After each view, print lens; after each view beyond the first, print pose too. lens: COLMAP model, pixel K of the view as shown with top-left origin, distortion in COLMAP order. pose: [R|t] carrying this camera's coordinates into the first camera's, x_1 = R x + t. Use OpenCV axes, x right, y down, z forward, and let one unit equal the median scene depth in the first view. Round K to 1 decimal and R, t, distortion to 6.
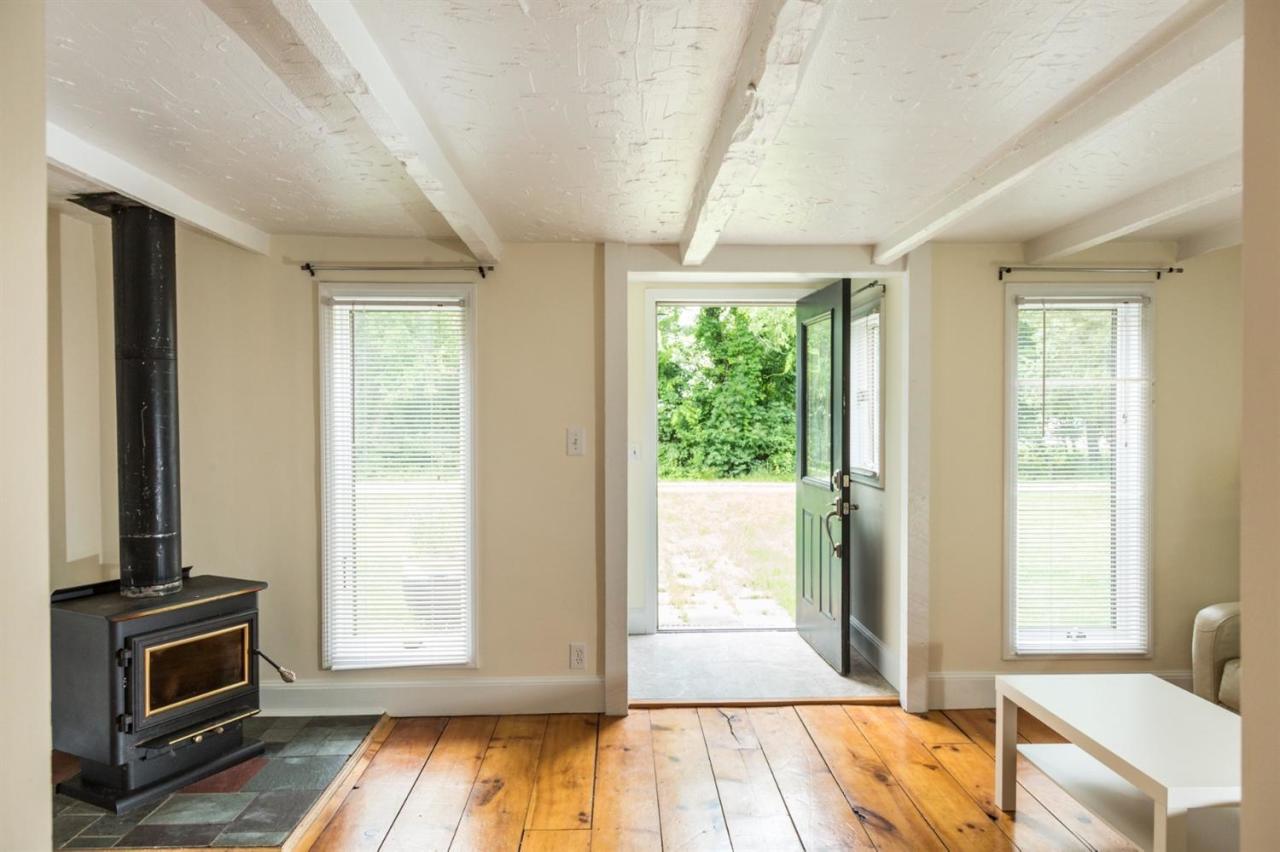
lens RADIAL K [[841.9, 0, 640.0], [0, 841.9, 426.0], [0, 0, 1]] dist [0.002368, -0.001869]
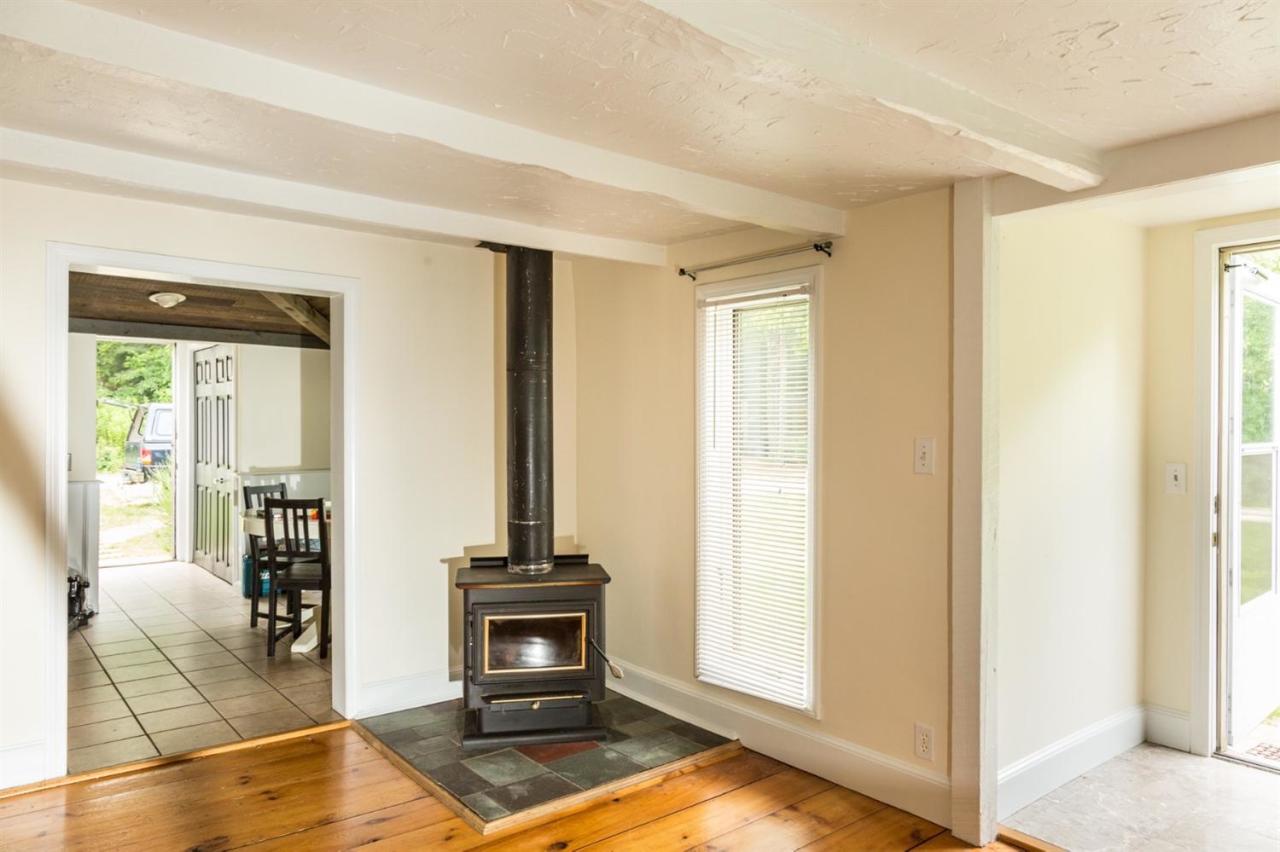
lens RADIAL K [[857.3, 0, 640.0], [0, 857.3, 426.0], [0, 0, 1]] dist [0.012070, 0.001218]
pose [[0.611917, 0.009427, -0.790865, 0.386948], [-0.015175, 0.999885, 0.000178, -0.004490], [0.790776, 0.011892, 0.611990, 0.338105]]
